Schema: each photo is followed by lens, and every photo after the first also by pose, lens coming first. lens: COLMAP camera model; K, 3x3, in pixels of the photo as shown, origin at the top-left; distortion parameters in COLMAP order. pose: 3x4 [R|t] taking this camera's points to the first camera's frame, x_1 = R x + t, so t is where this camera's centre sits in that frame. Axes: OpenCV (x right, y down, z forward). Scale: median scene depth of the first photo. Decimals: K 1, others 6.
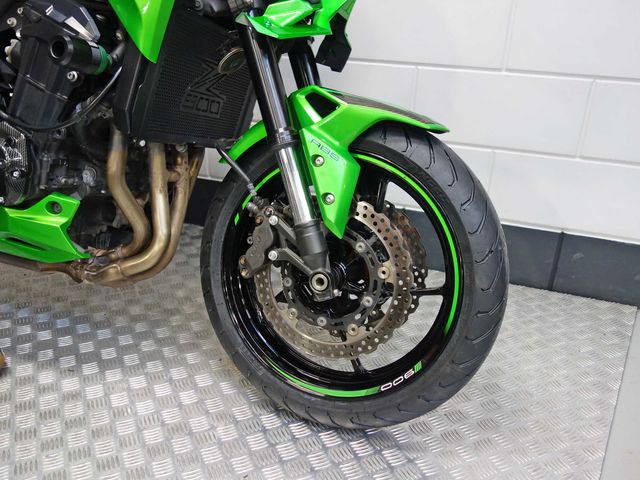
lens RADIAL K [[560.8, 0, 321.7], [0, 560.8, 241.4], [0, 0, 1]] dist [0.011738, -0.025509]
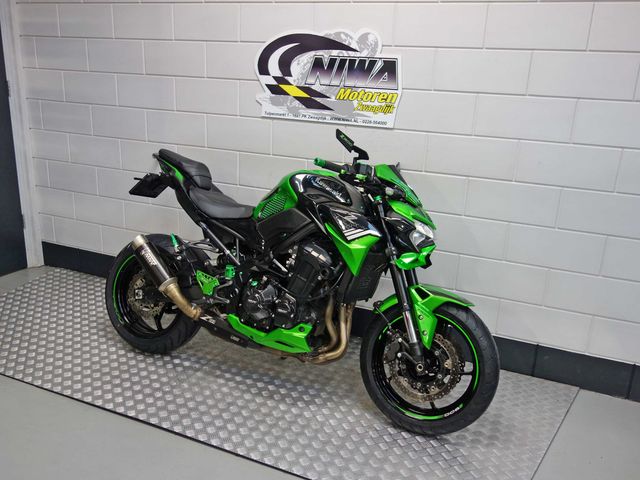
lens RADIAL K [[560.8, 0, 320.9], [0, 560.8, 245.1], [0, 0, 1]] dist [0.011738, -0.025509]
pose [[0.997754, 0.029977, -0.059899, -0.274866], [-0.037472, 0.991038, -0.128214, -0.112917], [0.055519, 0.130170, 0.989936, -1.356585]]
